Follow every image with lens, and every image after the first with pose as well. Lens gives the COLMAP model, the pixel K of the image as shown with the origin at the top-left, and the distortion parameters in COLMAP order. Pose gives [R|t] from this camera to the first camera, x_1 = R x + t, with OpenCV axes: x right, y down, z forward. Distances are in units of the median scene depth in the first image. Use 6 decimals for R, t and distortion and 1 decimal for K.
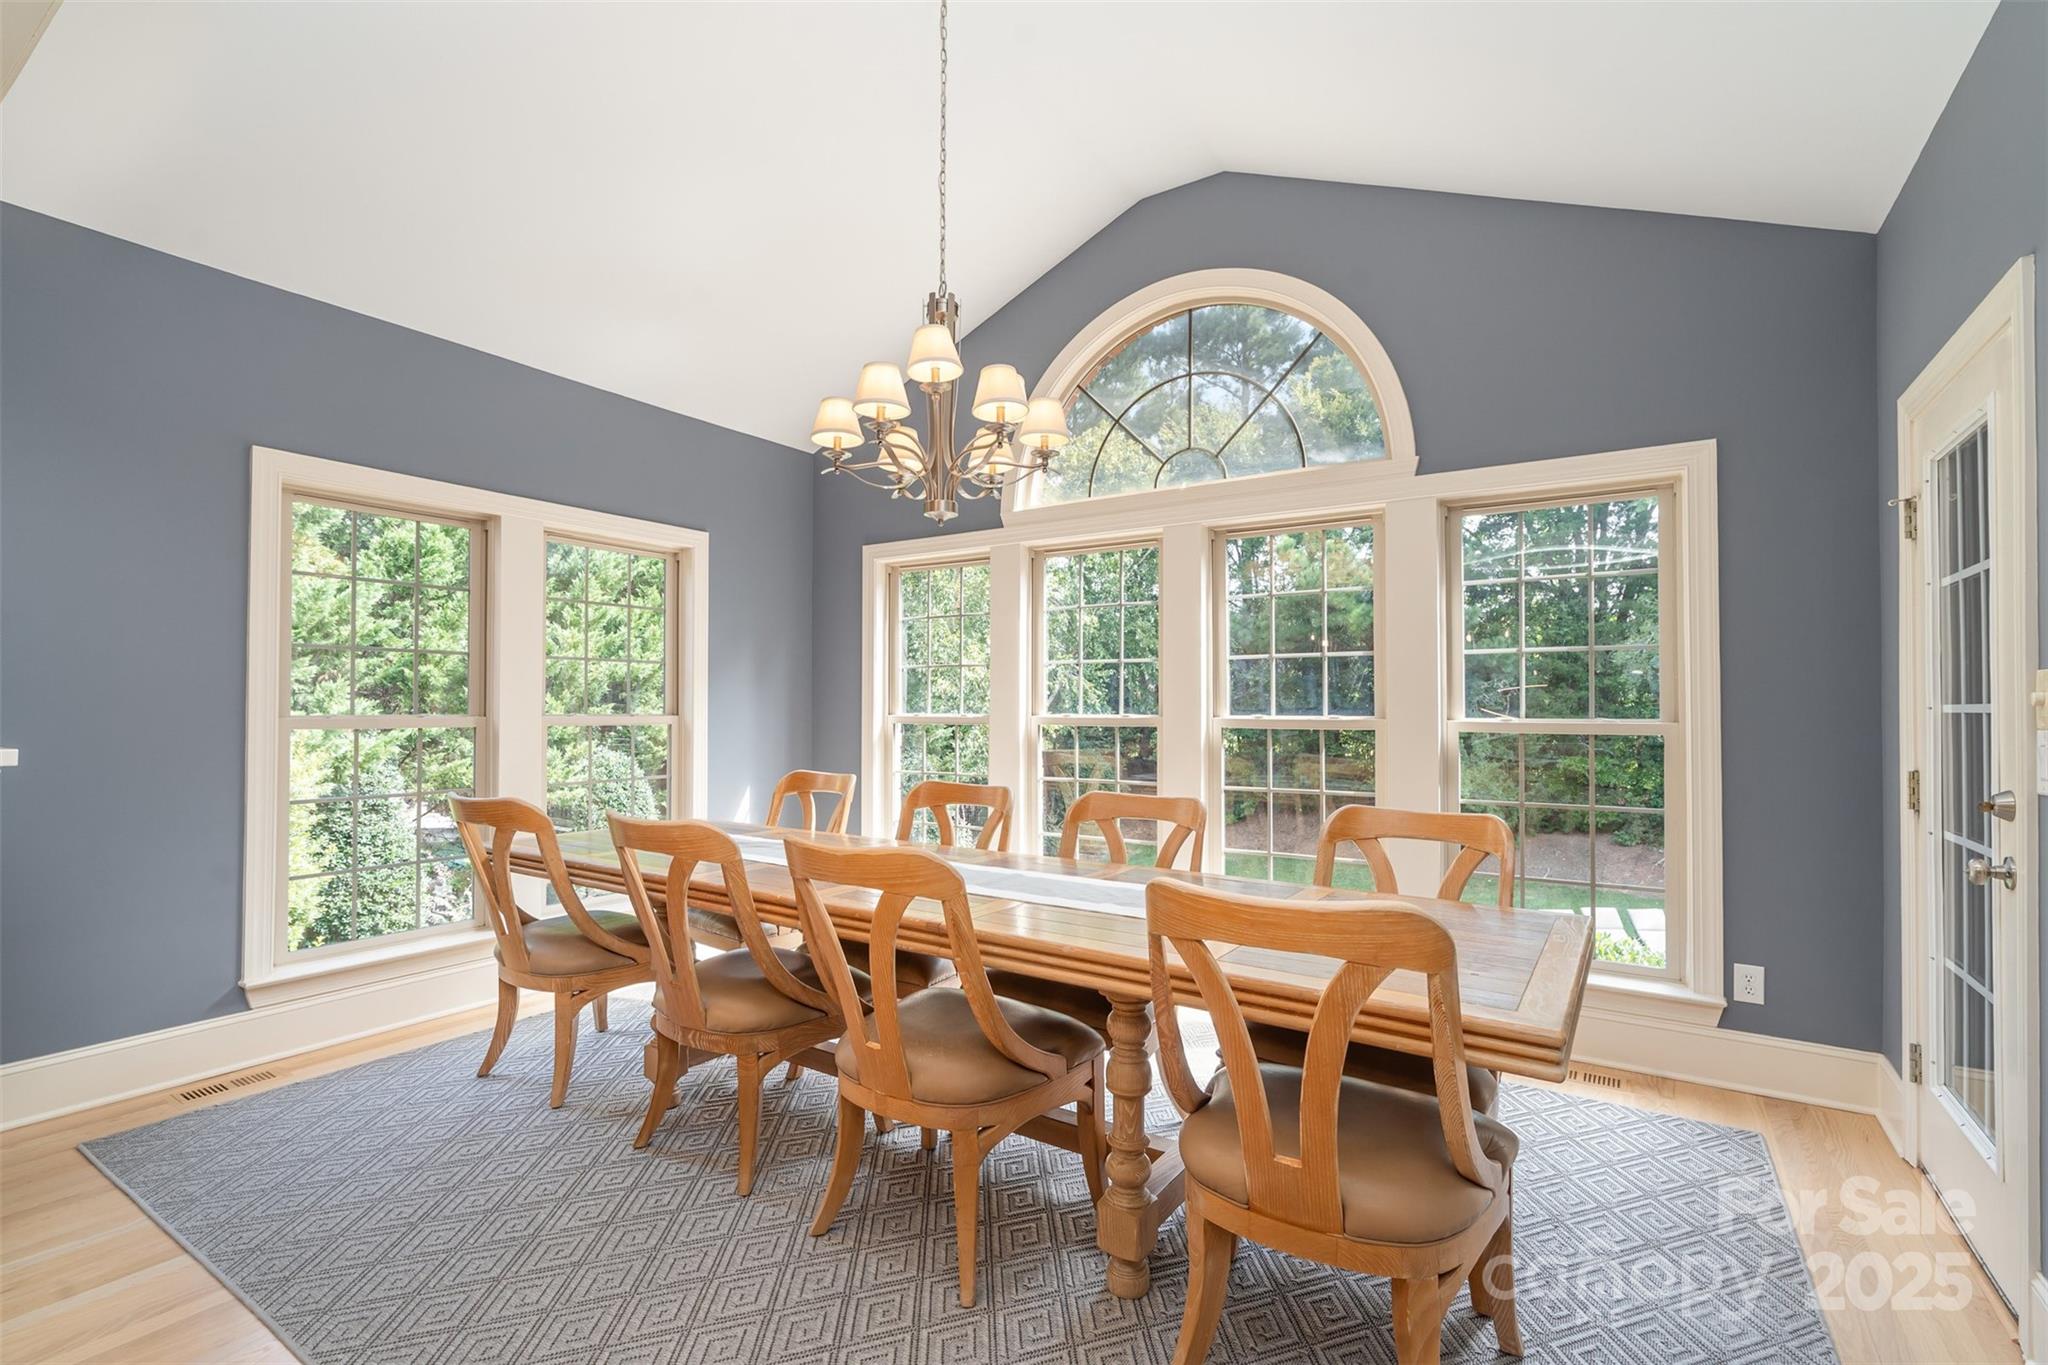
lens RADIAL K [[935.1, 0, 1013.6], [0, 935.1, 686.7], [0, 0, 1]] dist [-0.000400, 0.000157]
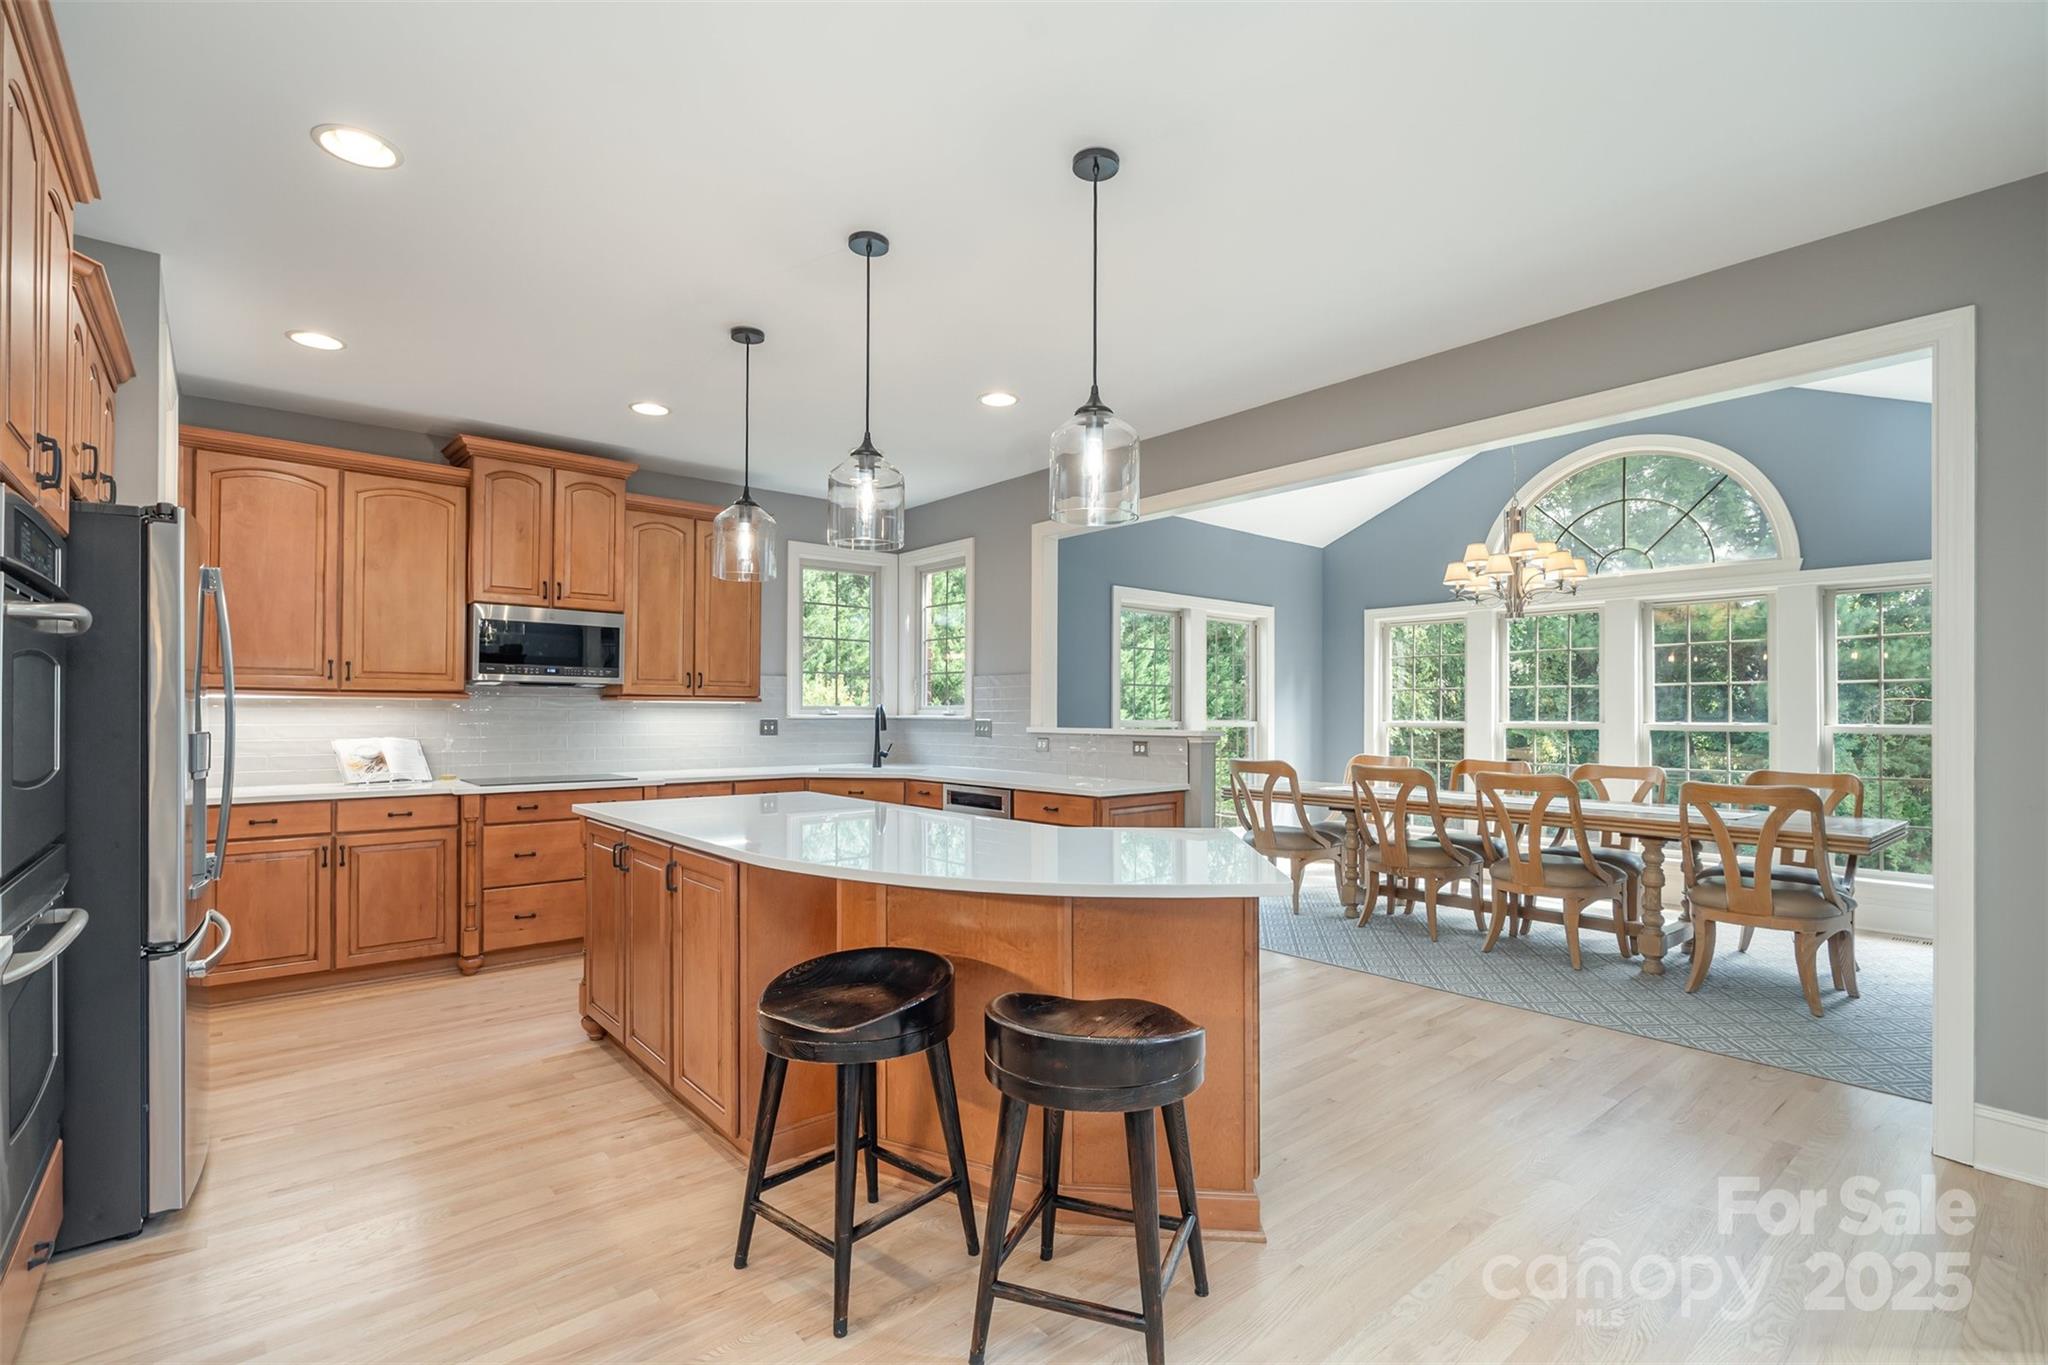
lens RADIAL K [[935.1, 0, 1028.0], [0, 935.1, 693.5], [0, 0, 1]] dist [-0.000400, 0.000157]
pose [[0.963188, -0.006950, -0.268738, -0.354118], [0.007657, 0.999969, 0.001581, -0.027092], [0.268719, -0.003581, 0.963212, -0.766079]]
